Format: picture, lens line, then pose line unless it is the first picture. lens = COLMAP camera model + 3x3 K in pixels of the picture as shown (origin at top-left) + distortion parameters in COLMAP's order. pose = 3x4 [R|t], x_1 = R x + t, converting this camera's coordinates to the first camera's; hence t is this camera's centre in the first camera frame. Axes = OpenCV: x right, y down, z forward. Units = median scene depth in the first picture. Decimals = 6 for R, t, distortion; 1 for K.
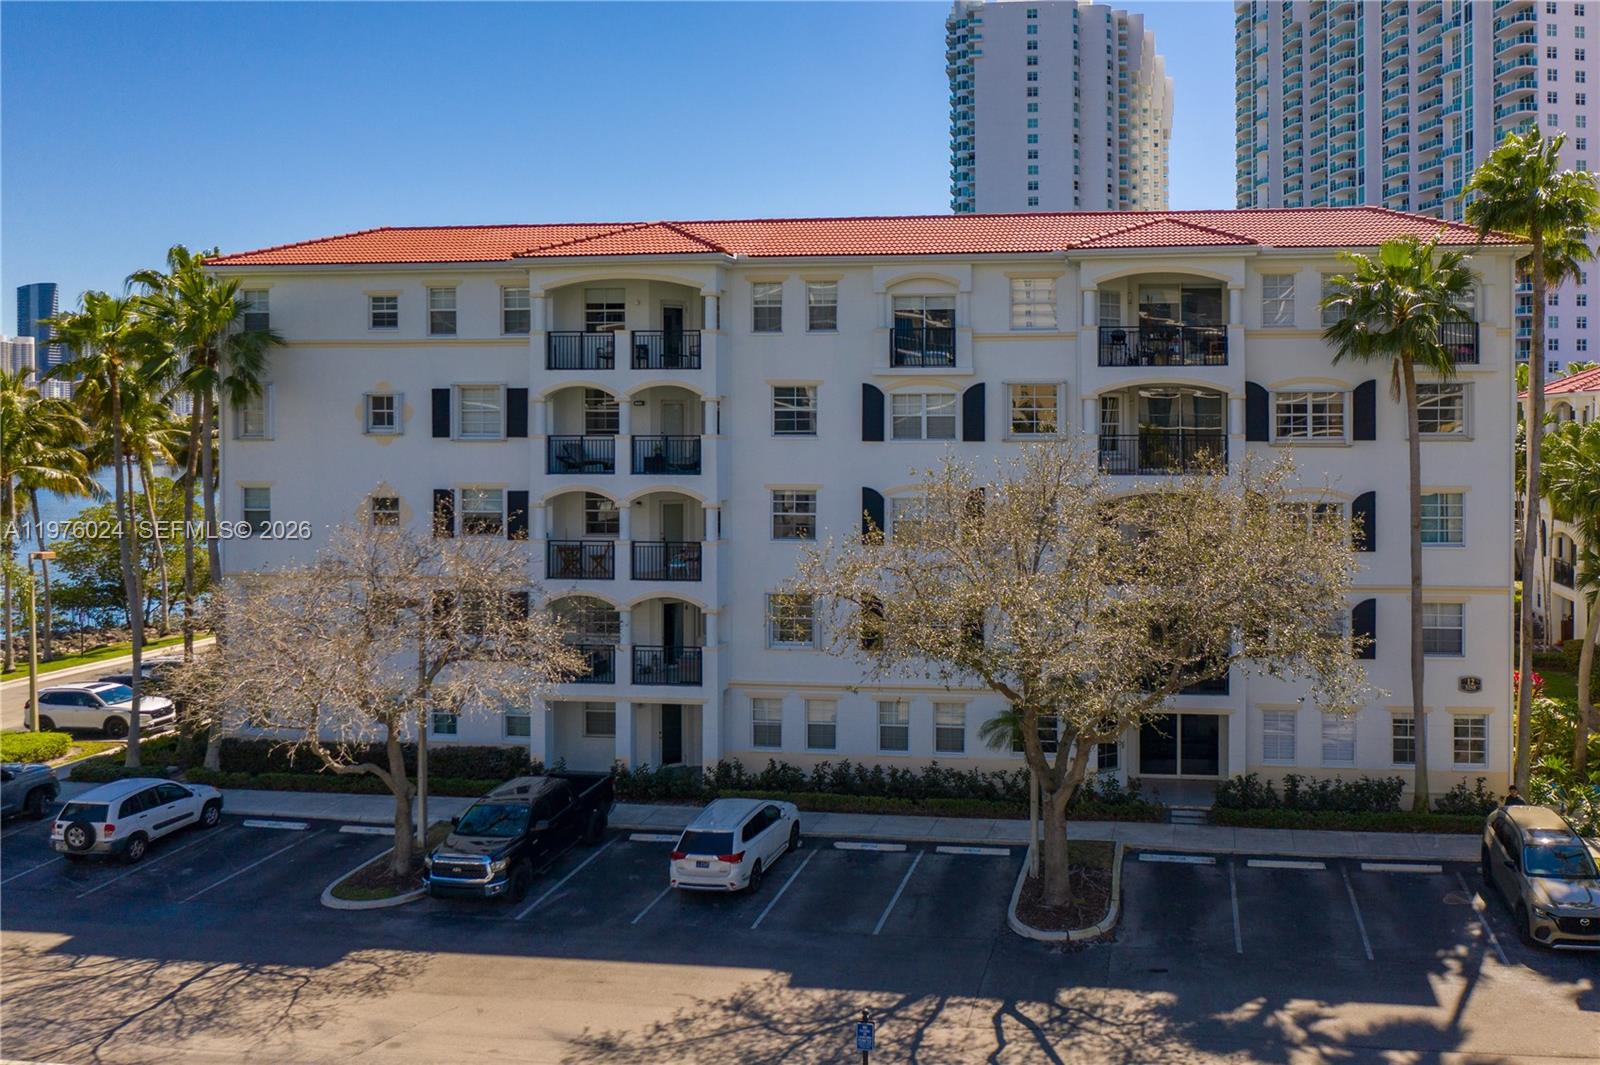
lens RADIAL K [[1324.3, 0, 1023.7], [0, 1324.3, 442.6], [0, 0, 1]] dist [-0.030934, 0.020109]
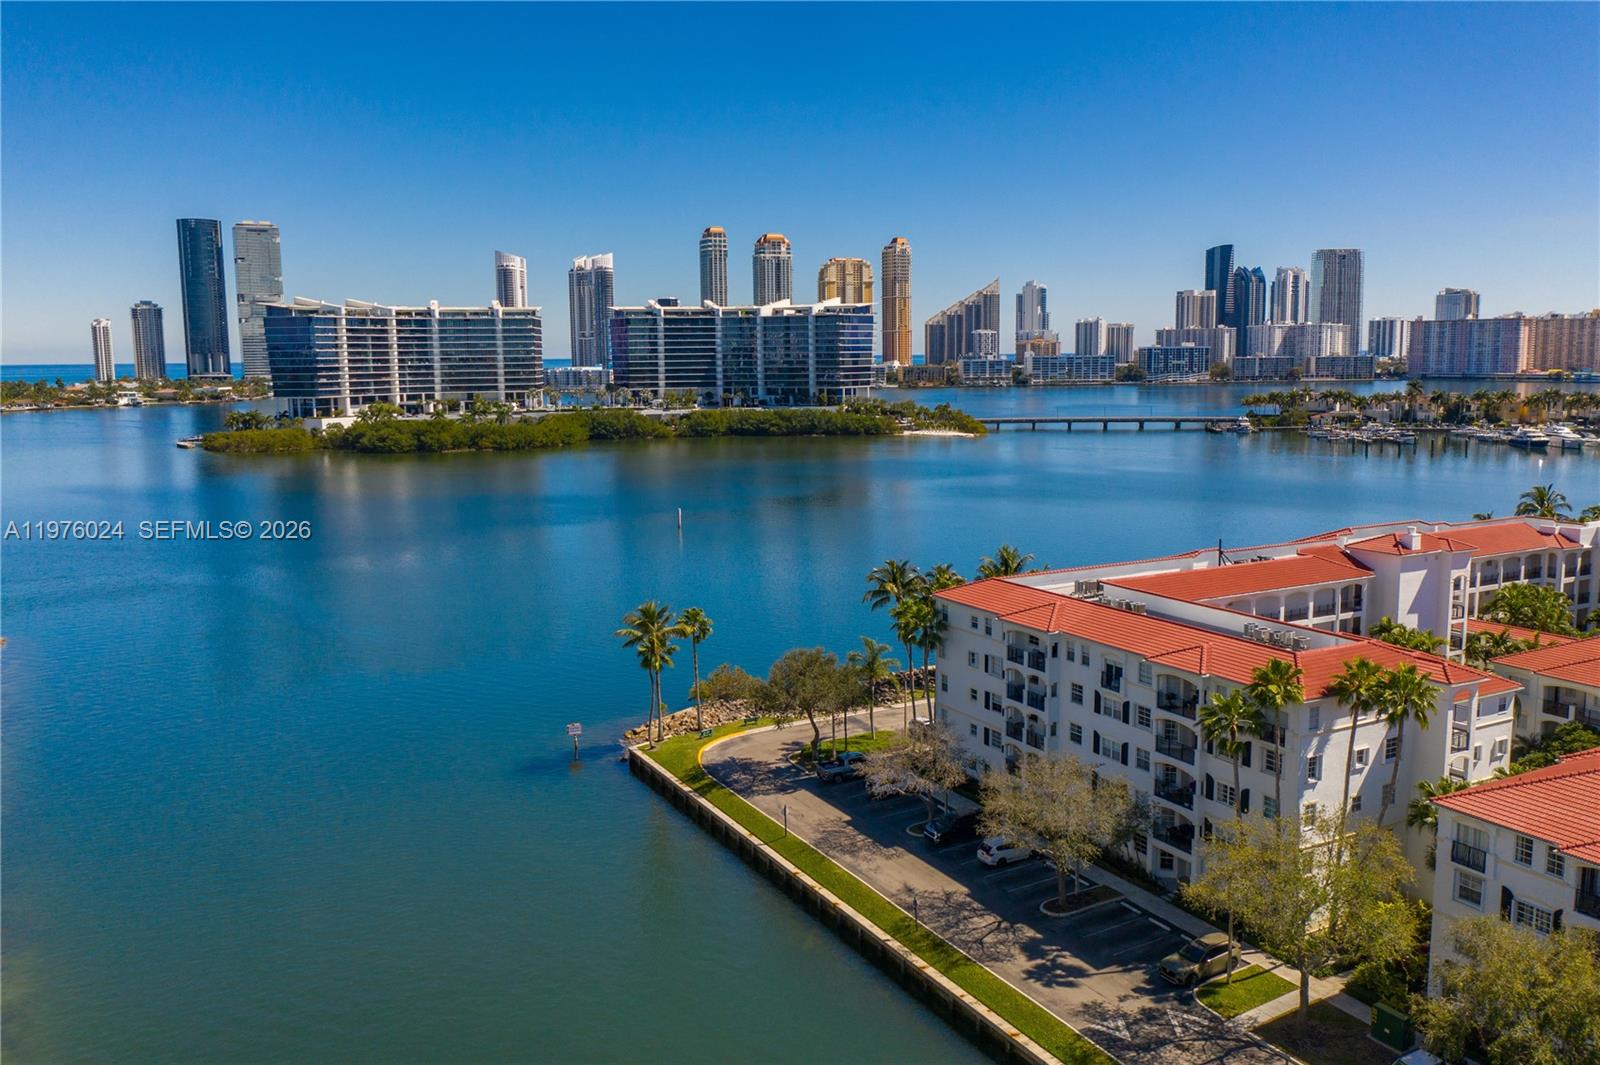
lens RADIAL K [[1278.3, 0, 801.0], [0, 1278.3, 531.7], [0, 0, 1]] dist [-0.016840, 0.009221]
pose [[0.570255, 0.108623, -0.814255, 1.563381], [0.002352, 0.990999, 0.133848, -0.696580], [0.821465, -0.078243, 0.564866, -0.831203]]
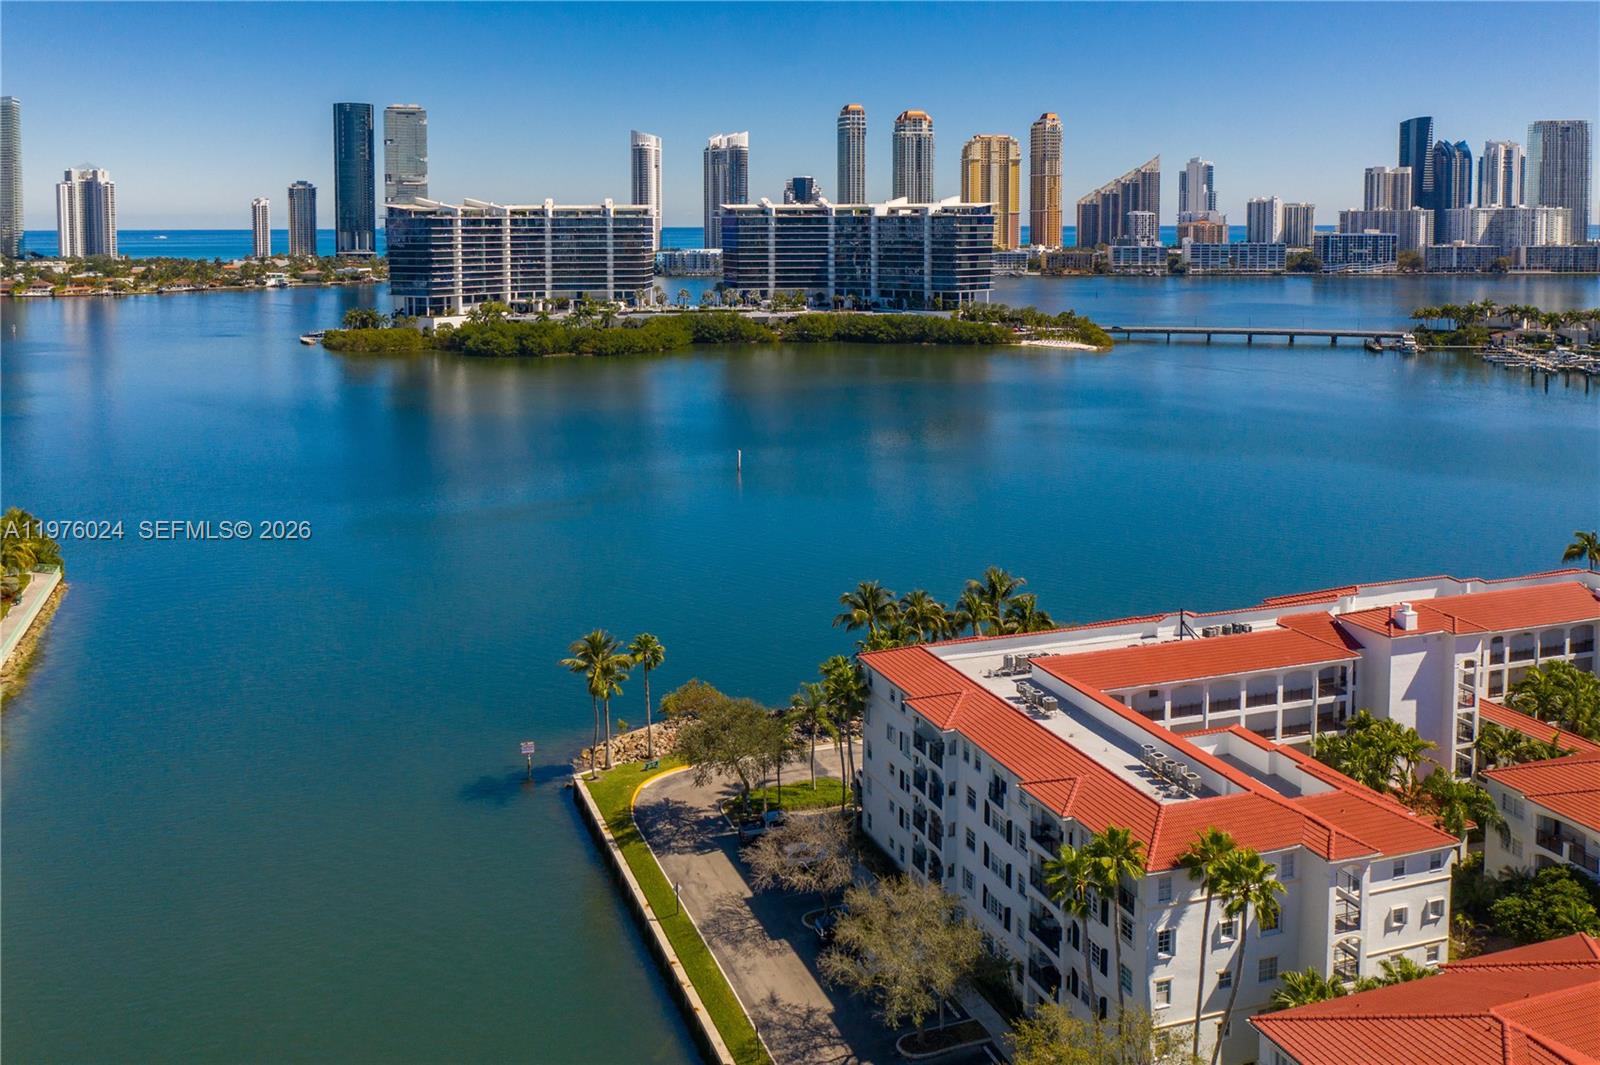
lens RADIAL K [[1333.3, 0, 705.2], [0, 1333.3, 311.9], [0, 0, 1]] dist [-0.016554, 0.007363]
pose [[0.409589, 0.059445, -0.910331, 1.892169], [-0.005133, 0.998009, 0.062861, -1.123651], [0.912256, -0.021075, 0.409079, -0.444851]]
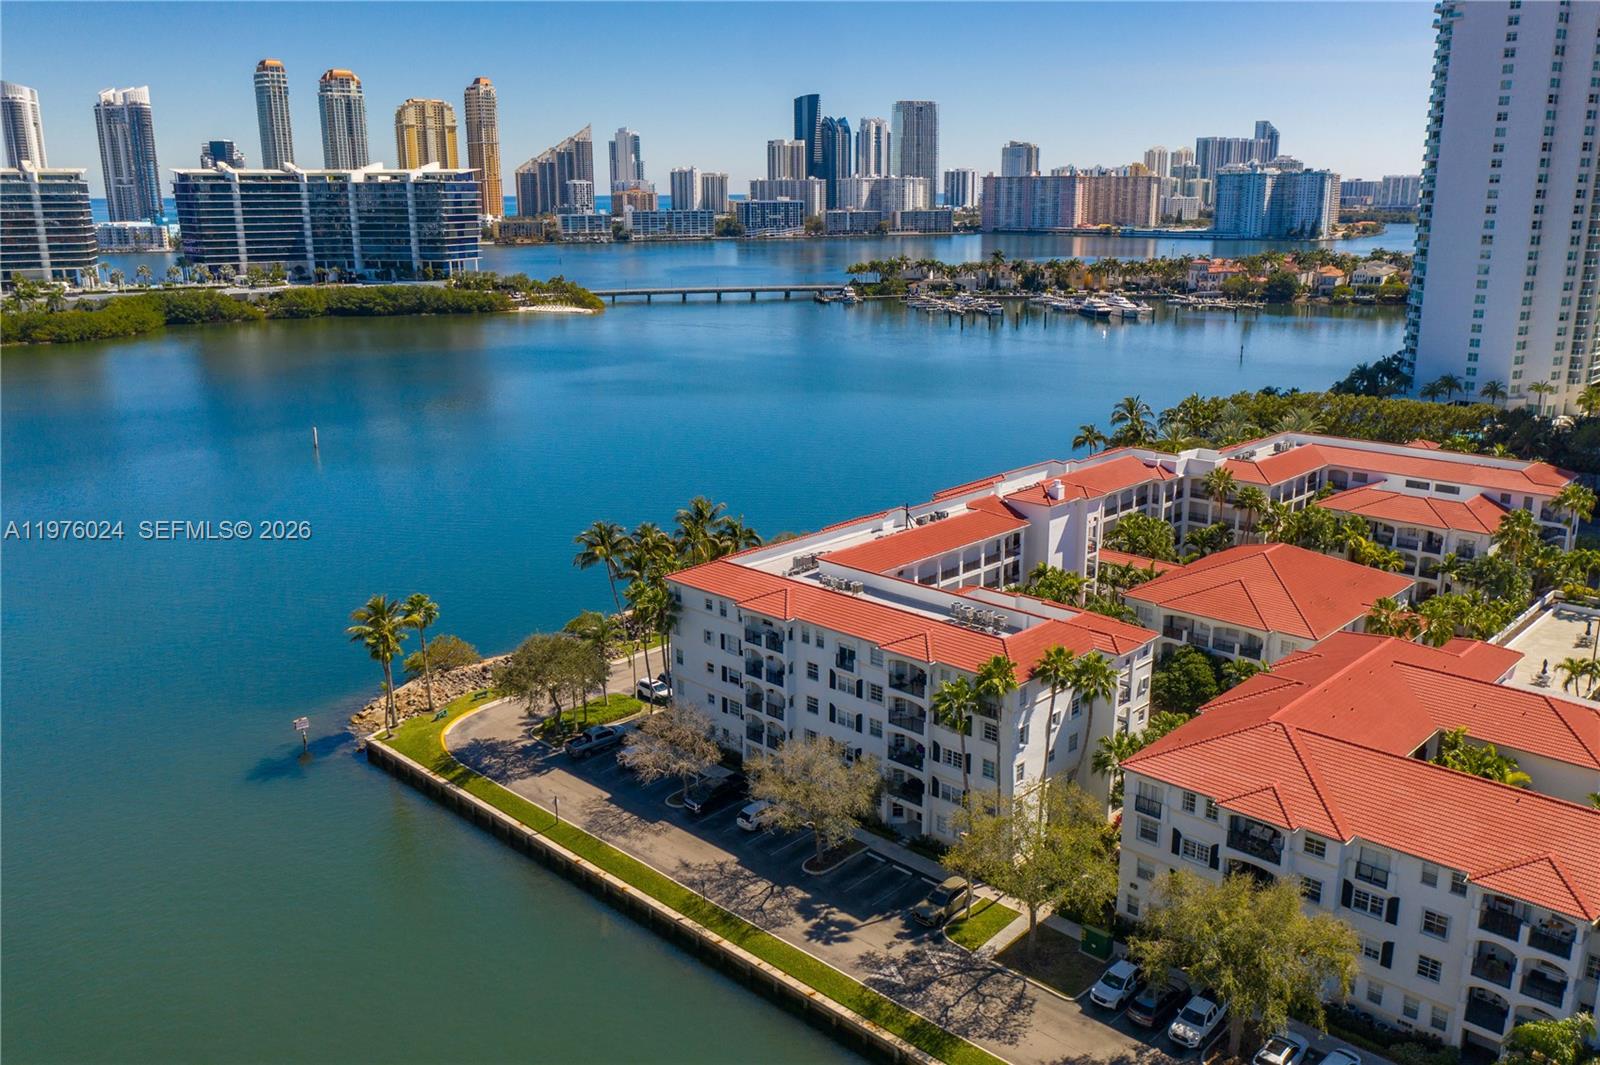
lens RADIAL K [[1290.8, 0, 798.2], [0, 1290.8, 534.5], [0, 0, 1]] dist [-0.010240, 0.017093]
pose [[0.793286, 0.153796, -0.589104, 1.489190], [-0.001657, 0.968112, 0.250511, -1.072476], [0.608847, -0.197751, 0.768245, -1.178517]]
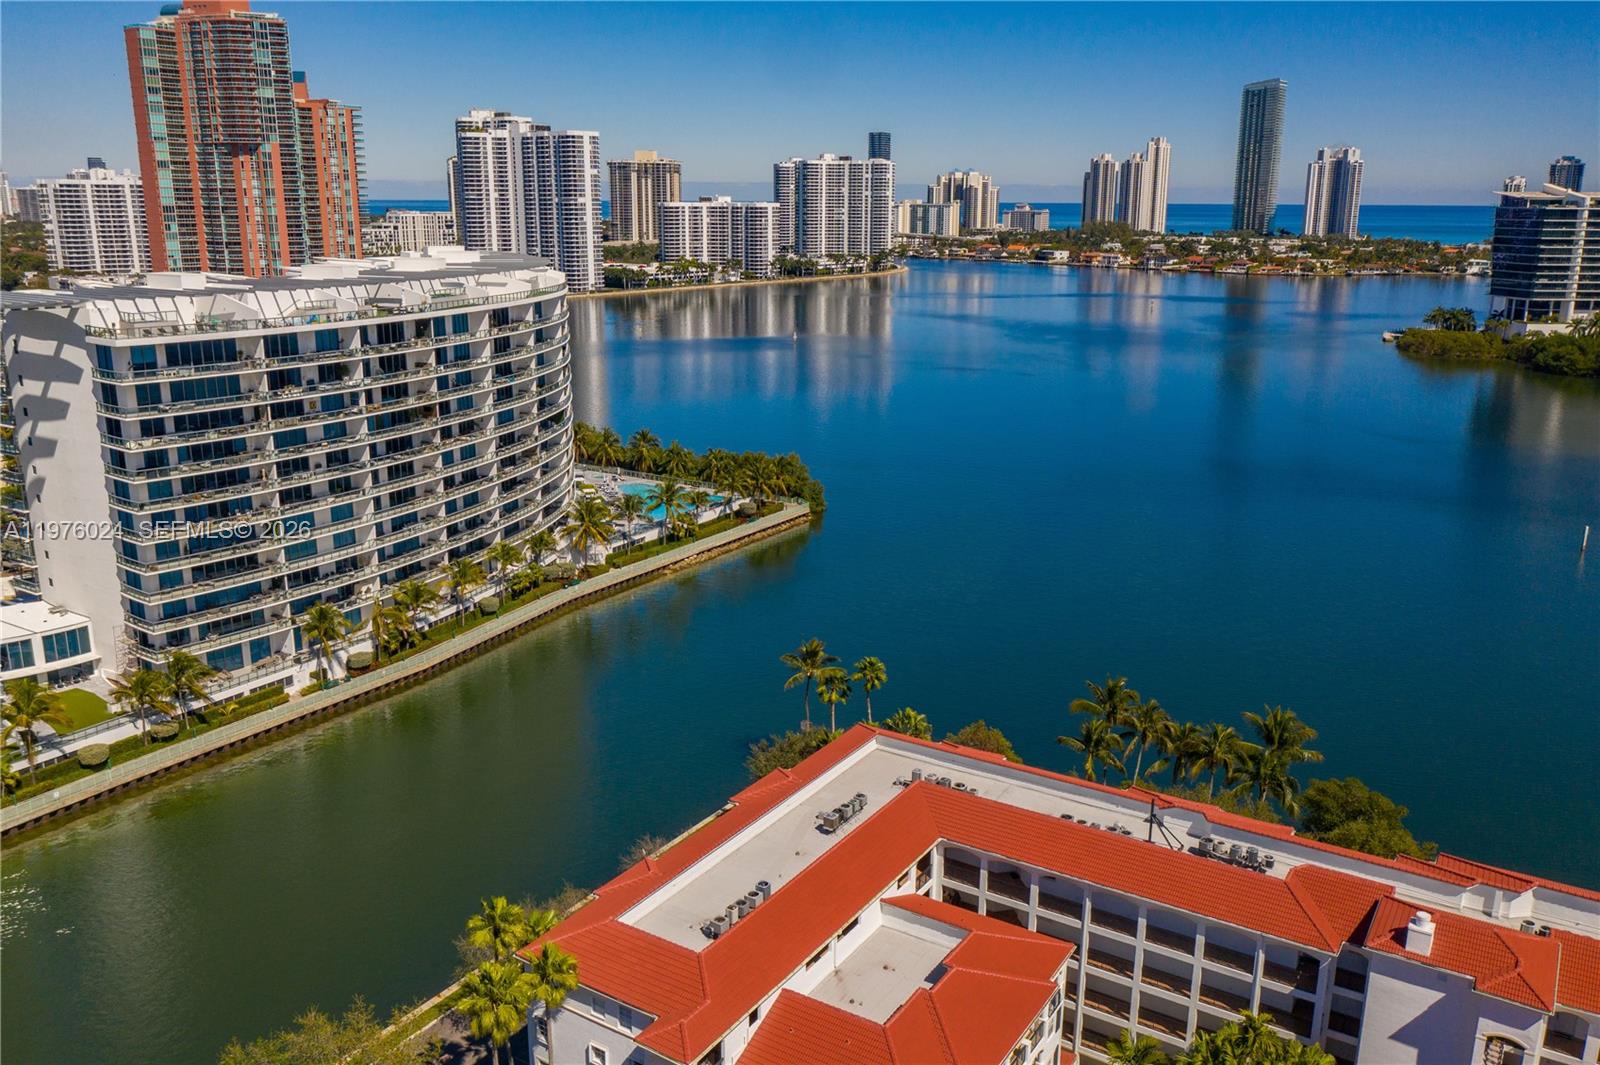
lens RADIAL K [[1278.3, 0, 801.0], [0, 1278.3, 531.7], [0, 0, 1]] dist [-0.016840, 0.009221]
pose [[-0.433500, 0.227058, -0.872079, 1.754587], [-0.011063, 0.966323, 0.257095, -1.300856], [0.901086, 0.121098, -0.416389, 2.130500]]
